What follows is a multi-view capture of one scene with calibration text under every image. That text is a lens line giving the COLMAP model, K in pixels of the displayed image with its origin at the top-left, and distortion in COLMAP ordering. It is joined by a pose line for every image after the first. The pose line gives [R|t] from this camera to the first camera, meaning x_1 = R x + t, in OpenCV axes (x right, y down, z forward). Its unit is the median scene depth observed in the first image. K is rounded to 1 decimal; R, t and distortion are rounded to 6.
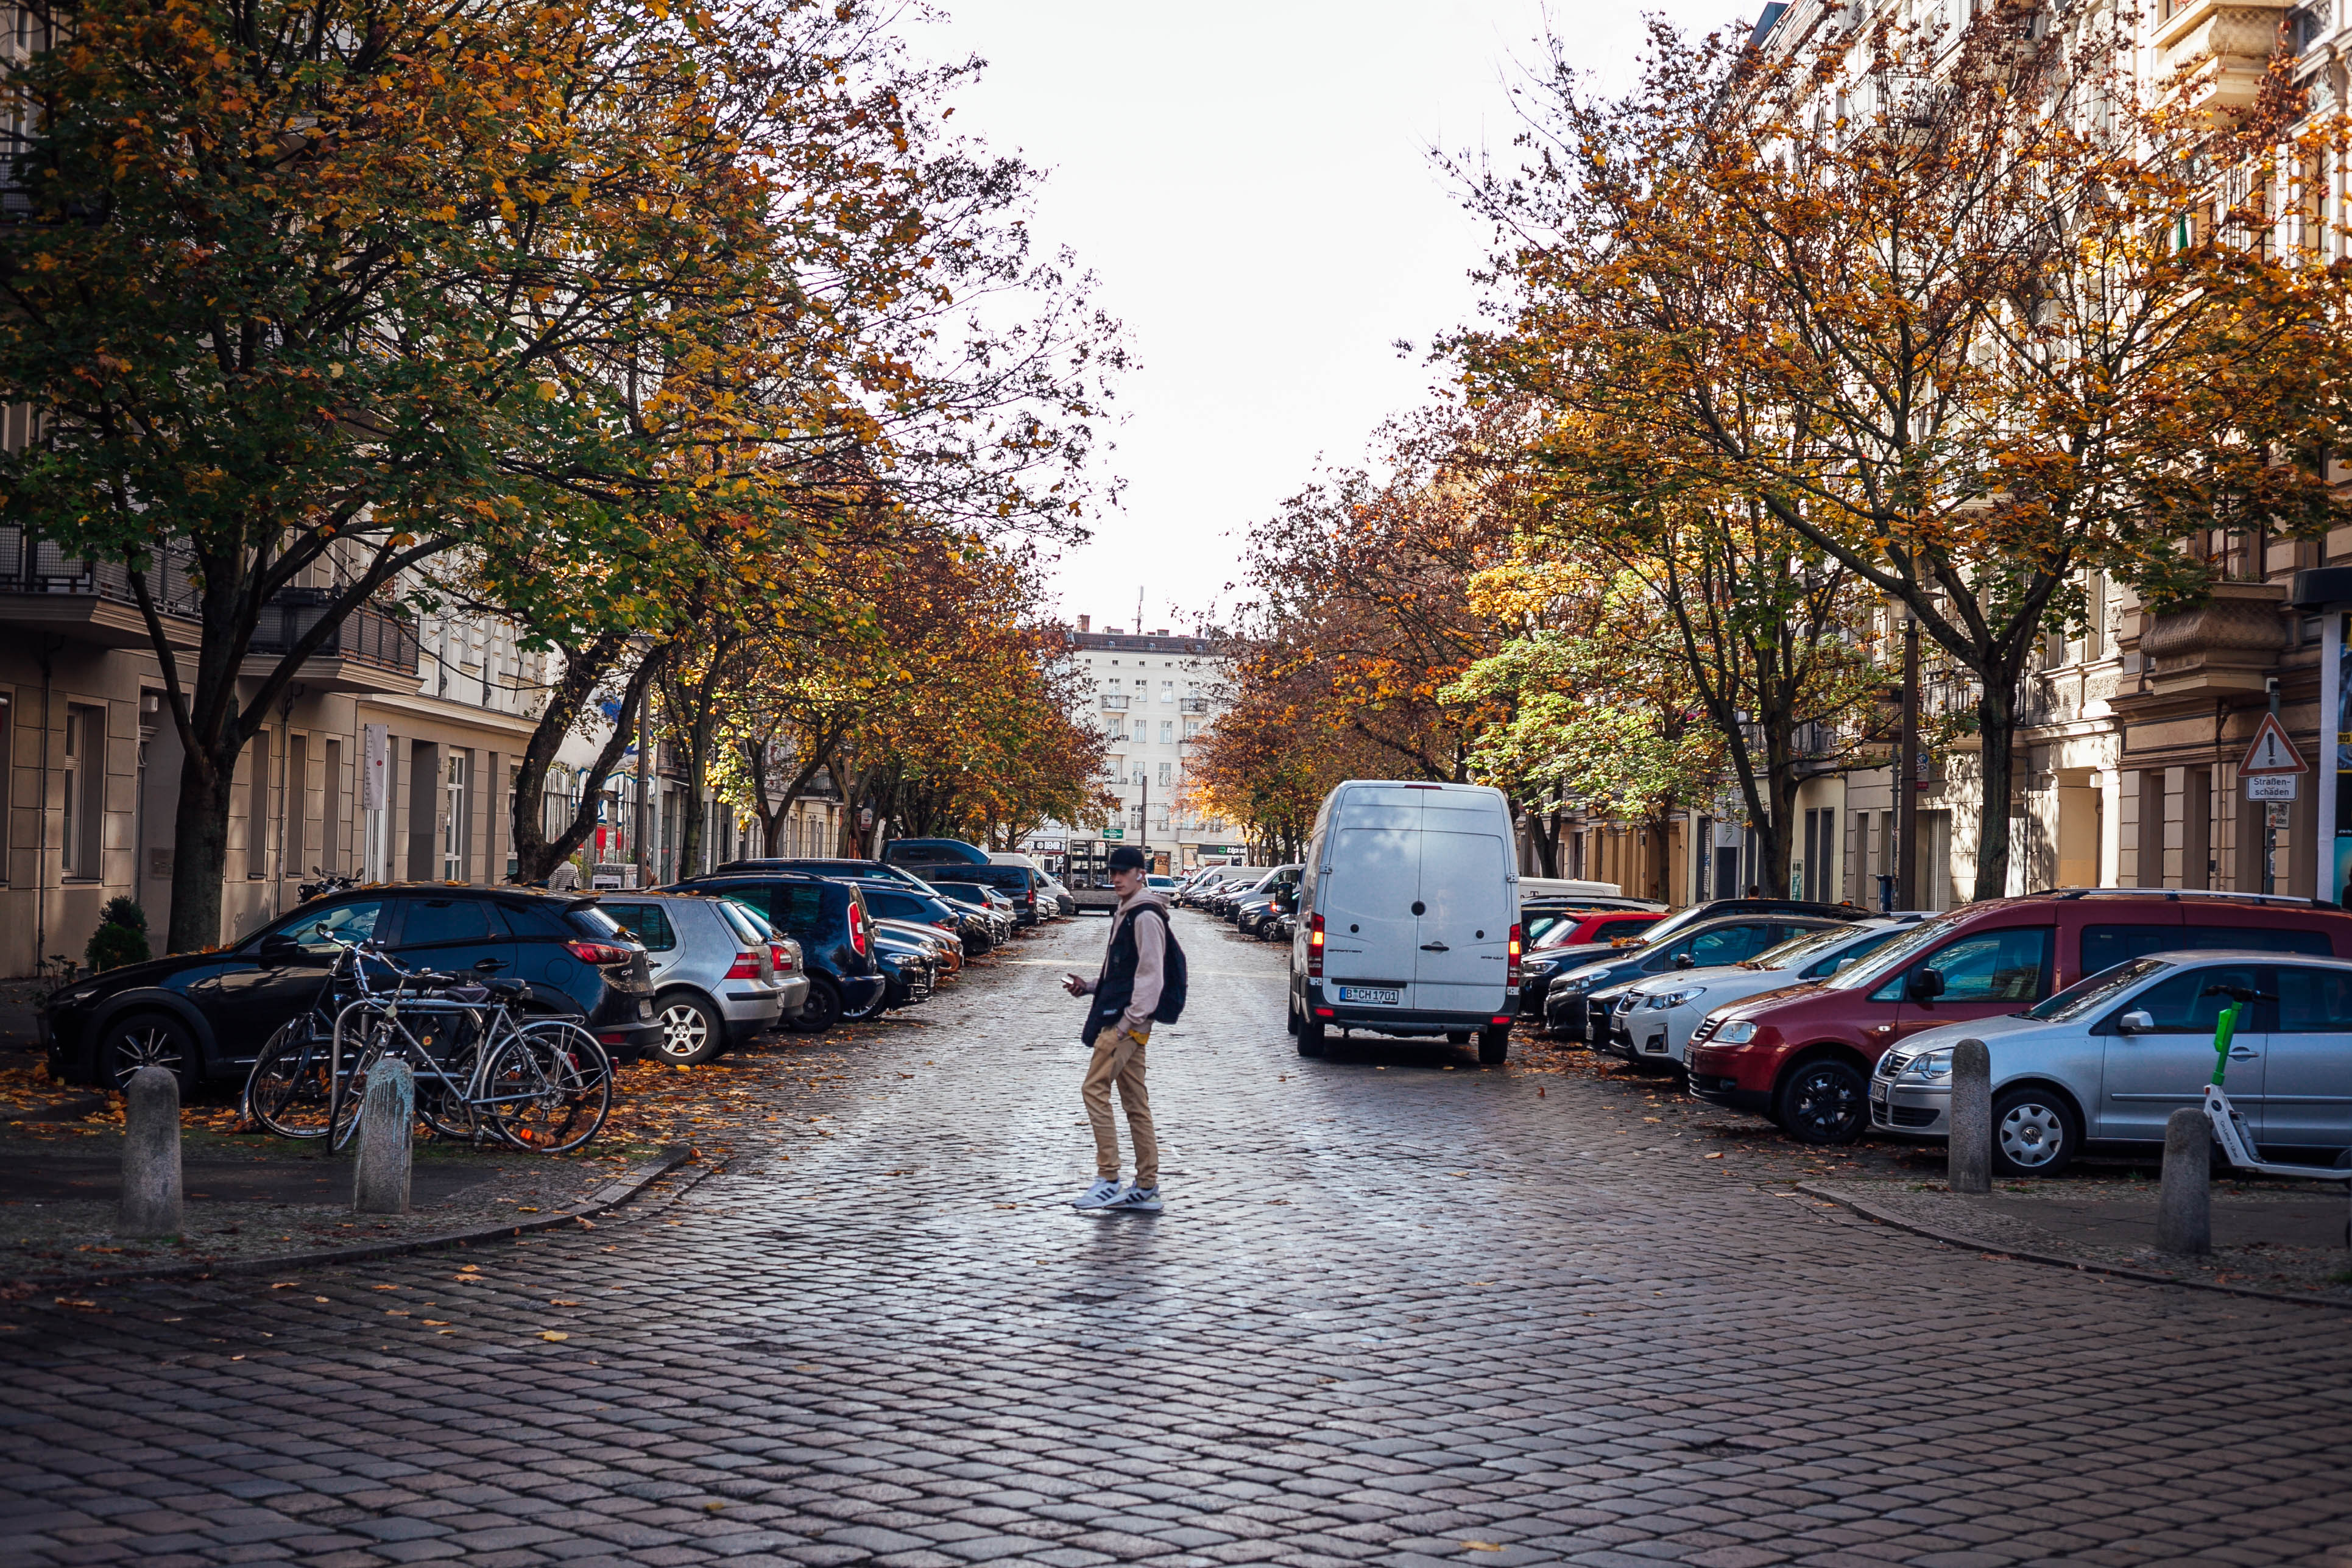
lens RADIAL K [[3435.0, 0, 1145.2], [0, 3435.0, 772.0], [0, 0, 1]] dist [-0.106110, -0.084185]
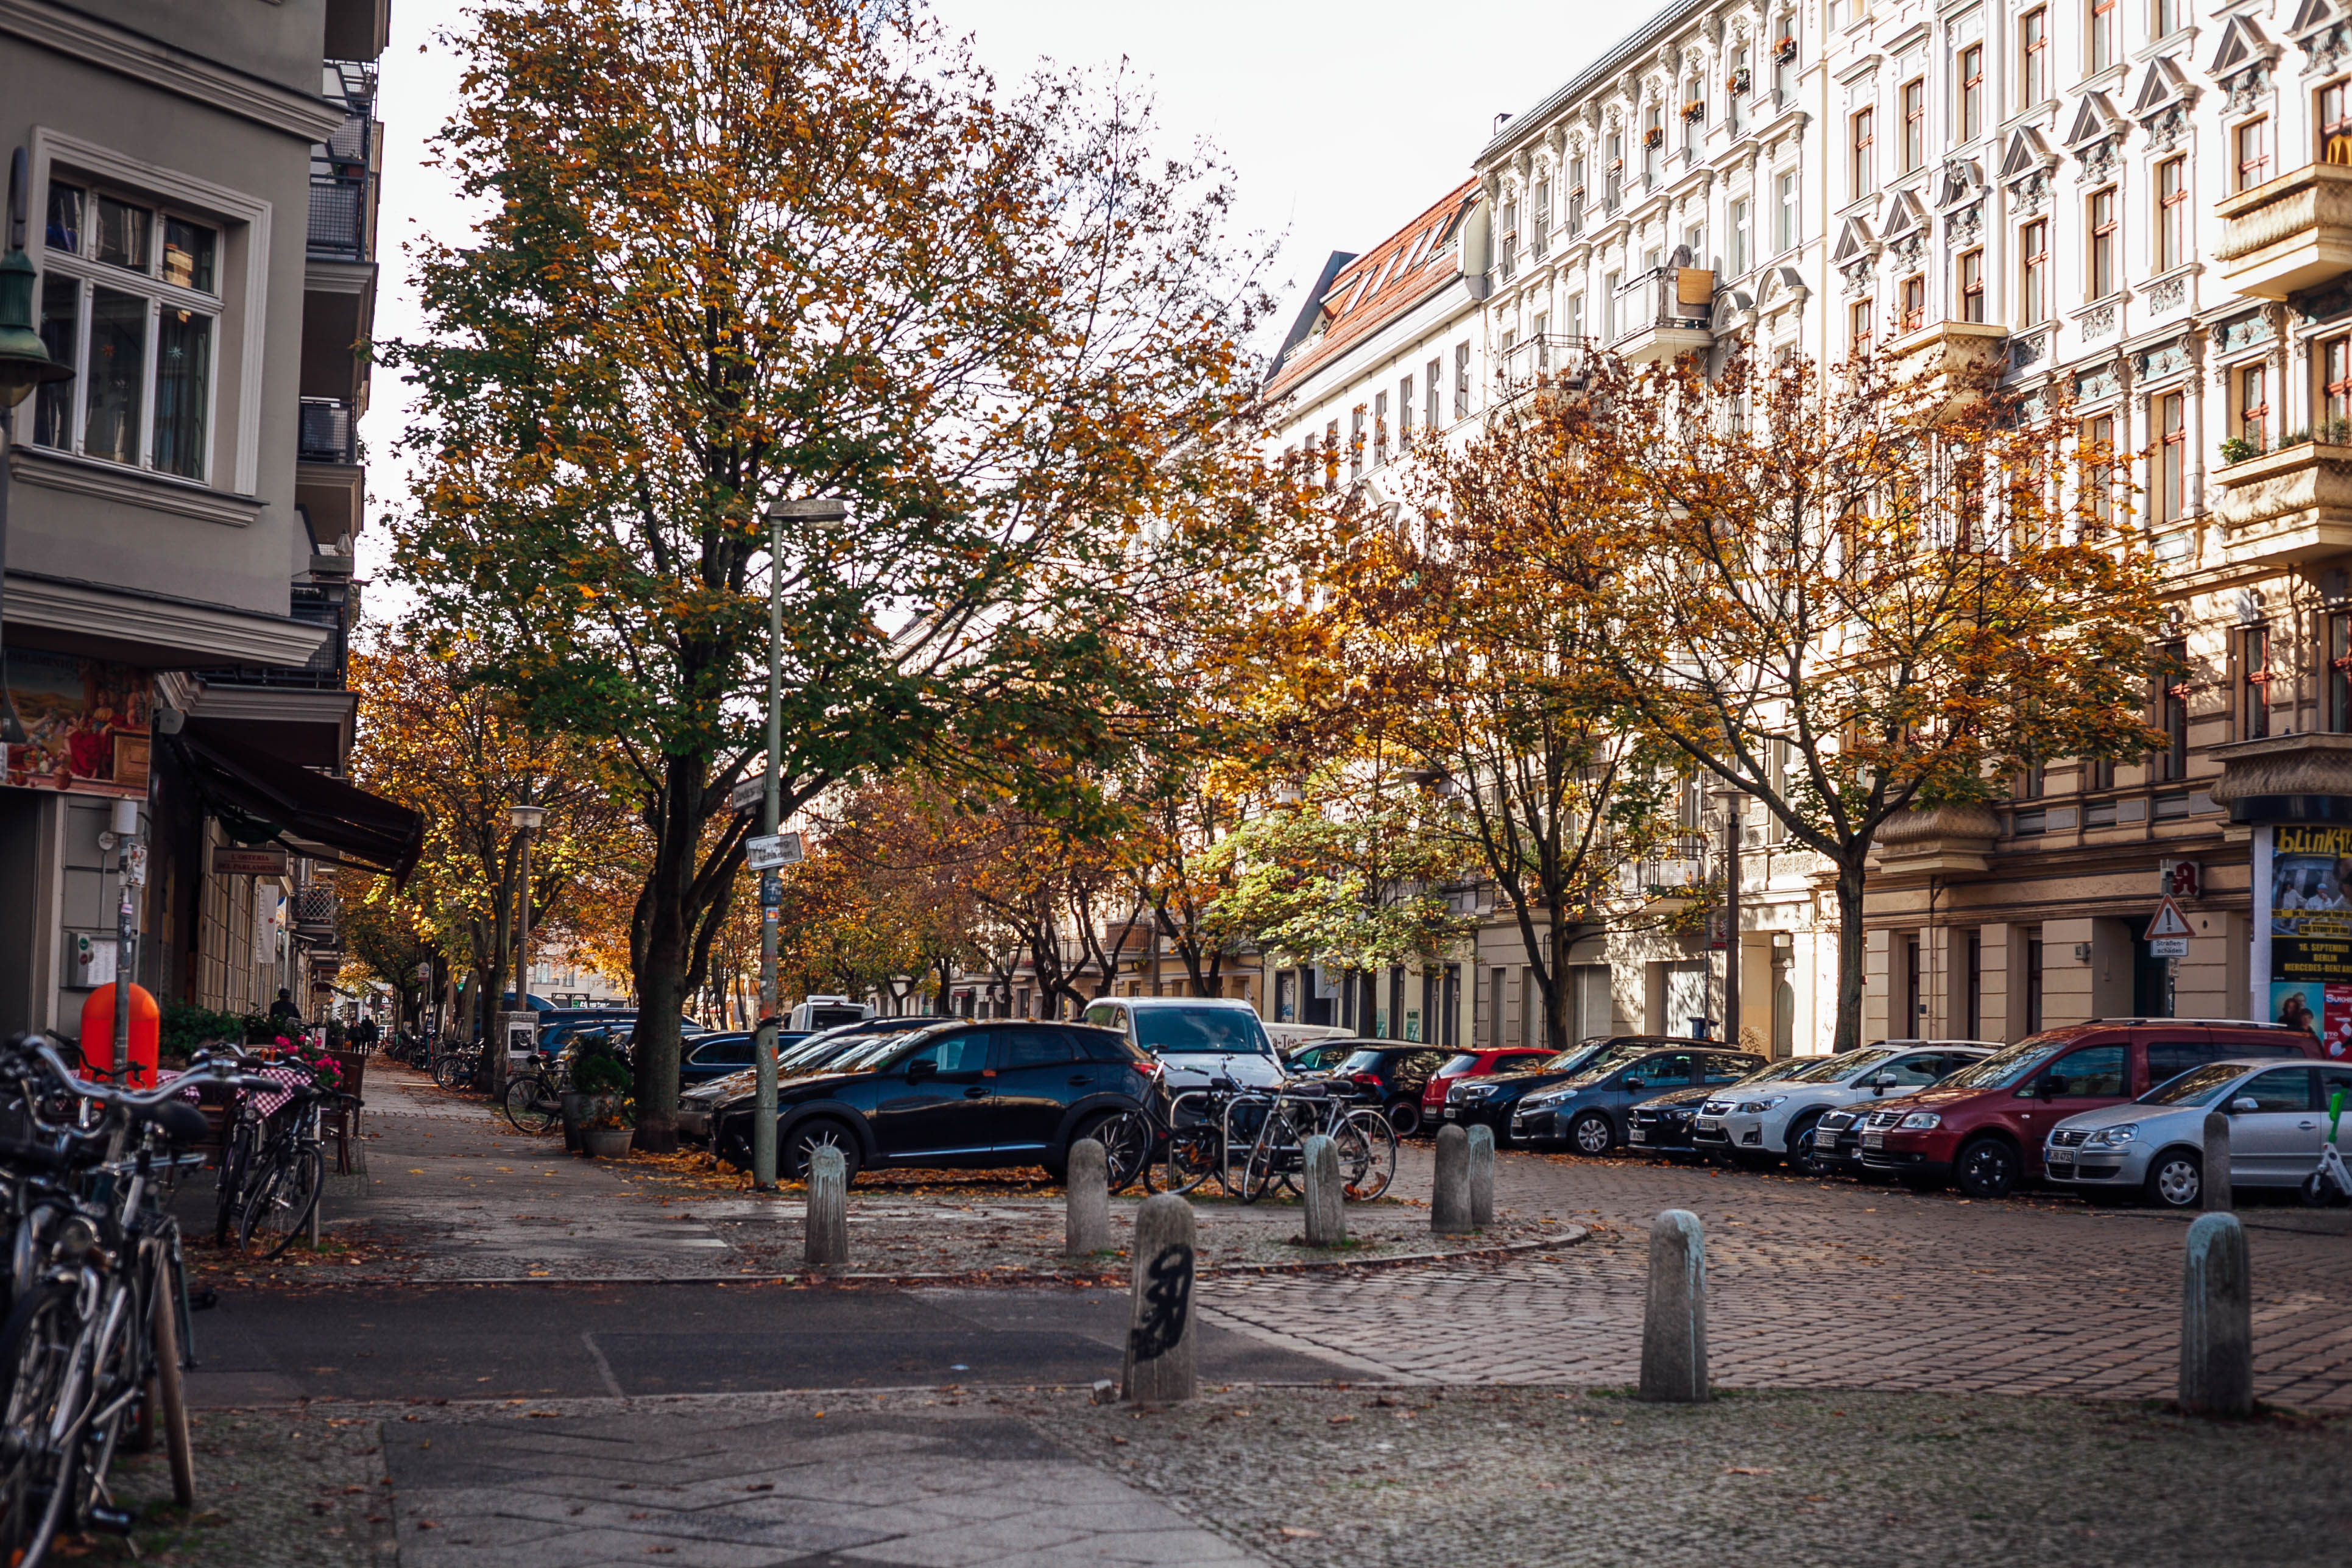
lens RADIAL K [[3435.0, 0, 1145.2], [0, 3435.0, 772.0], [0, 0, 1]] dist [-0.106110, -0.084185]
pose [[0.973846, 0.013159, 0.226826, -0.408453], [-0.002862, 0.998953, -0.045664, -0.002293], [-0.227190, 0.043821, 0.972864, -0.270062]]
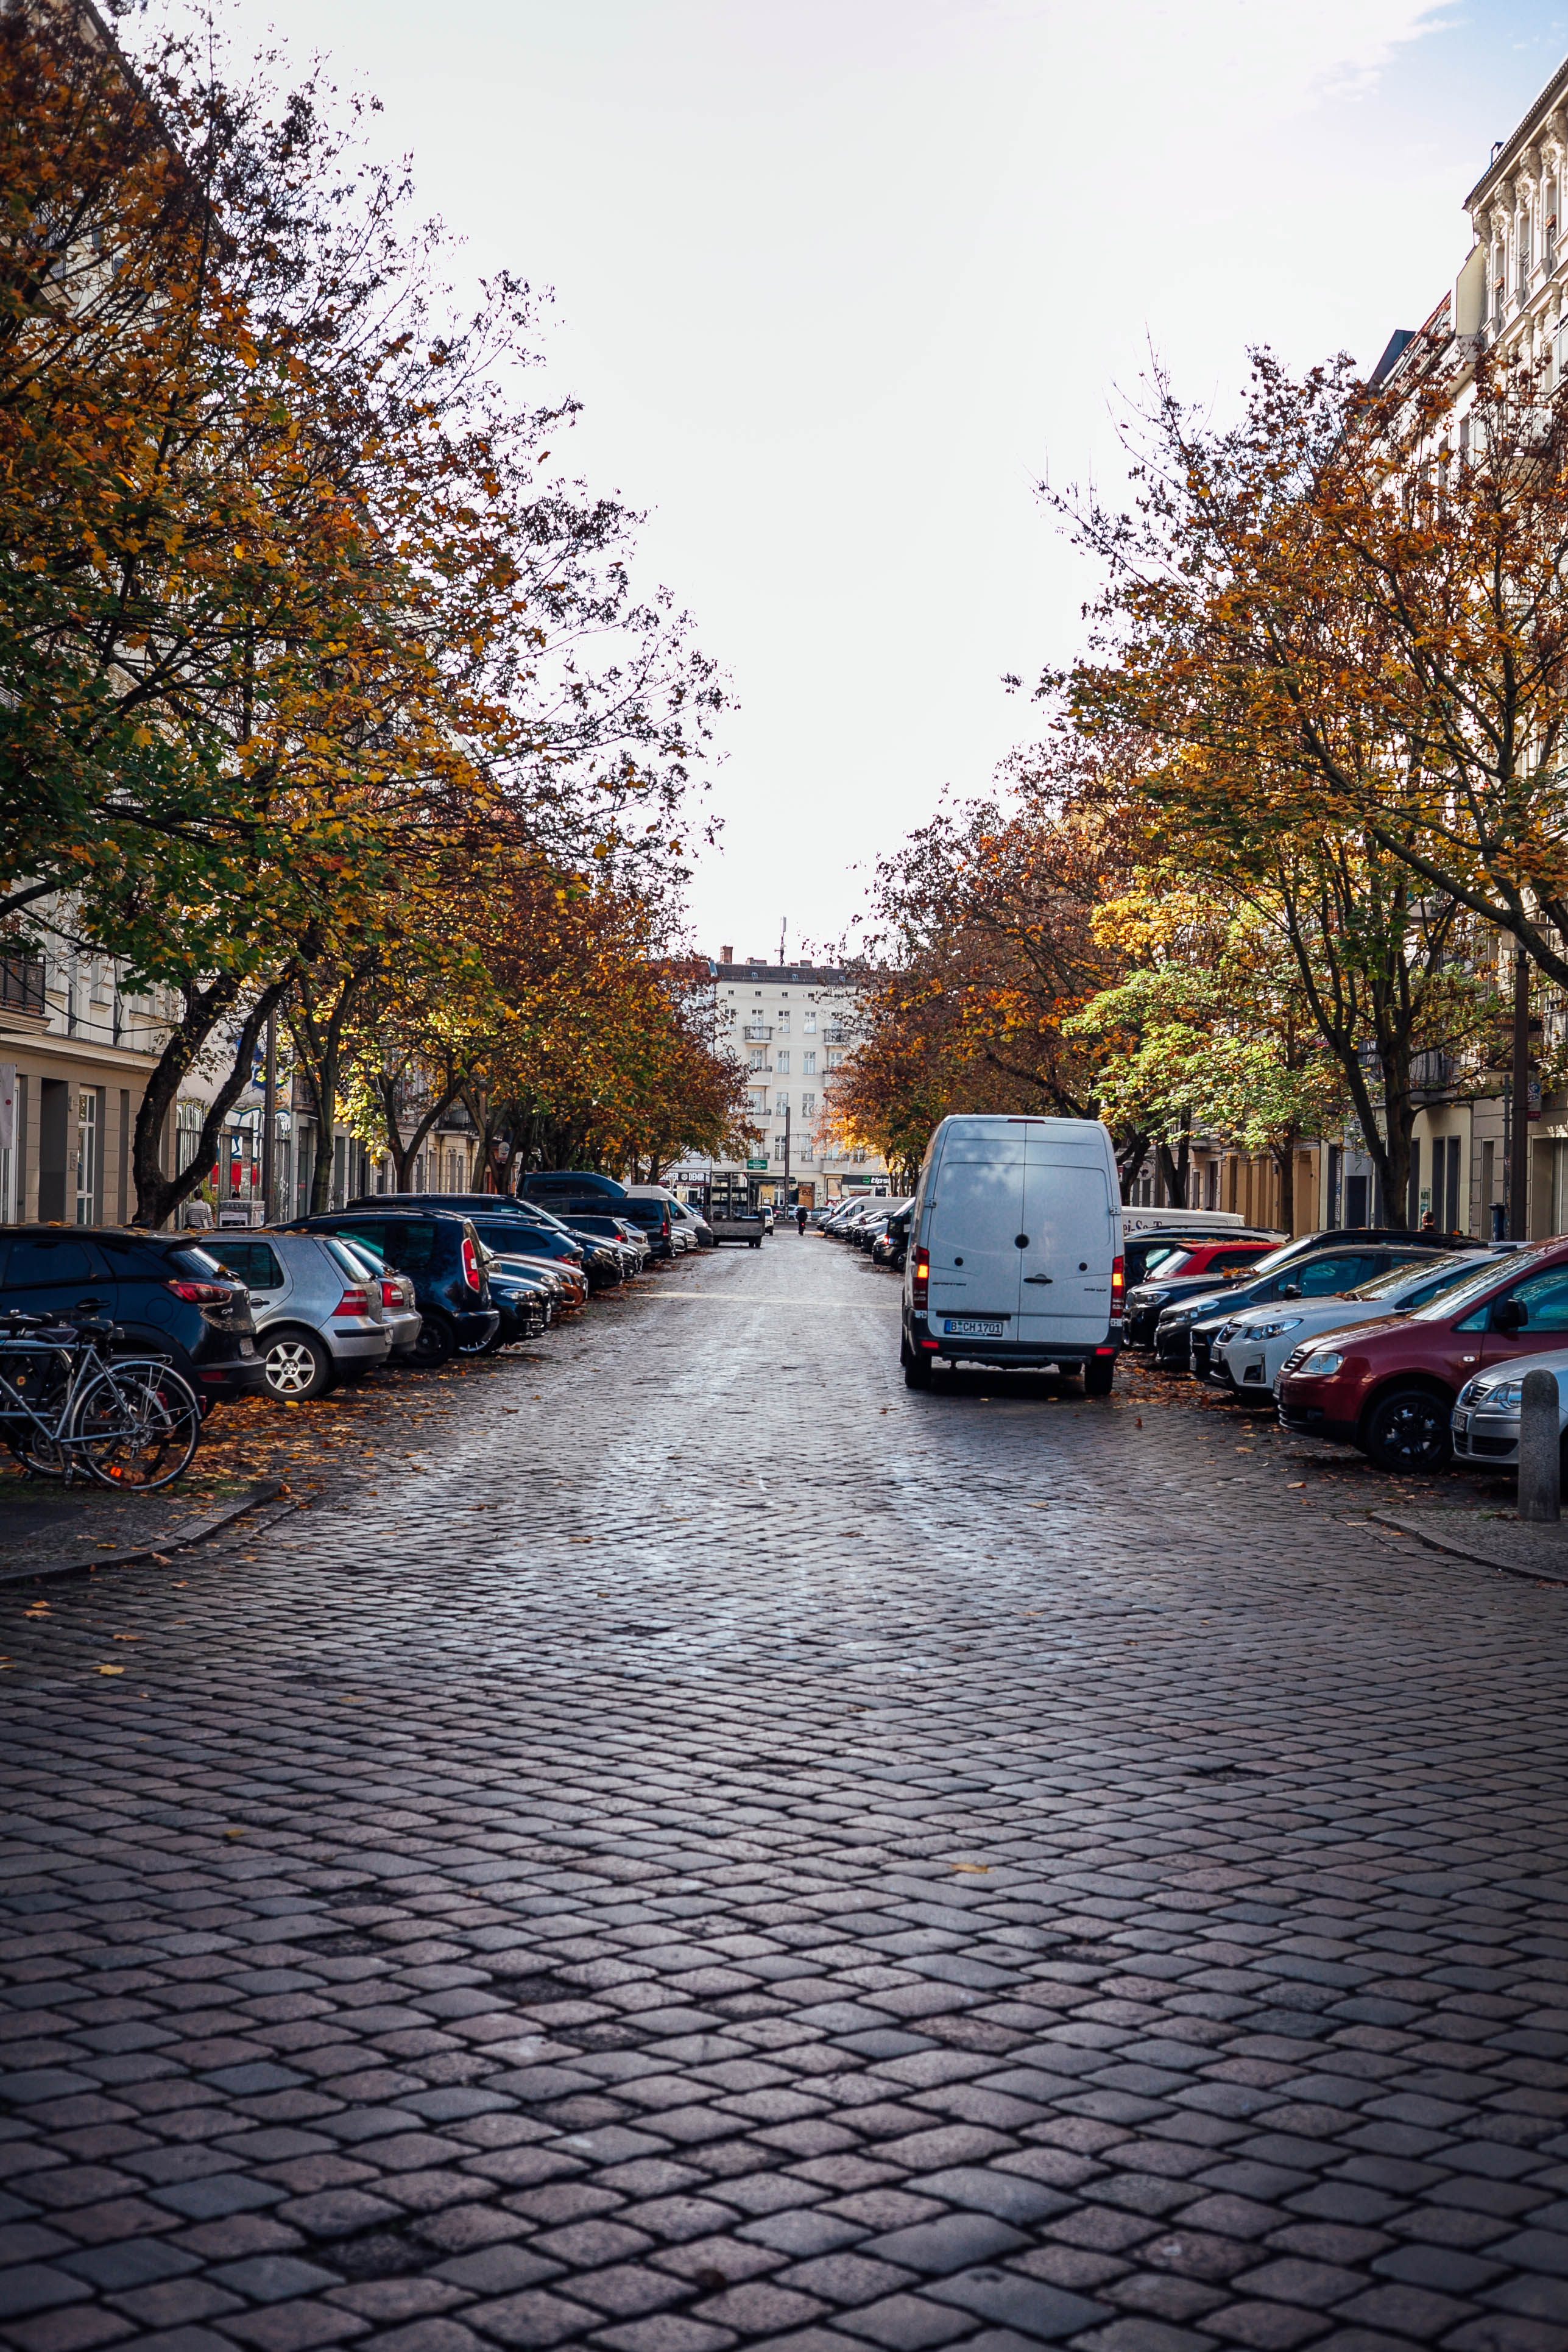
lens RADIAL K [[3435.0, 0, 784.0], [0, 3435.0, 1176.0], [0, 0, 1]] dist [-0.106110, -0.084185]
pose [[0.999972, -0.006752, -0.003367, 0.015100], [0.006823, 0.999745, 0.021521, -0.001915], [0.003221, -0.021544, 0.999763, -0.010604]]
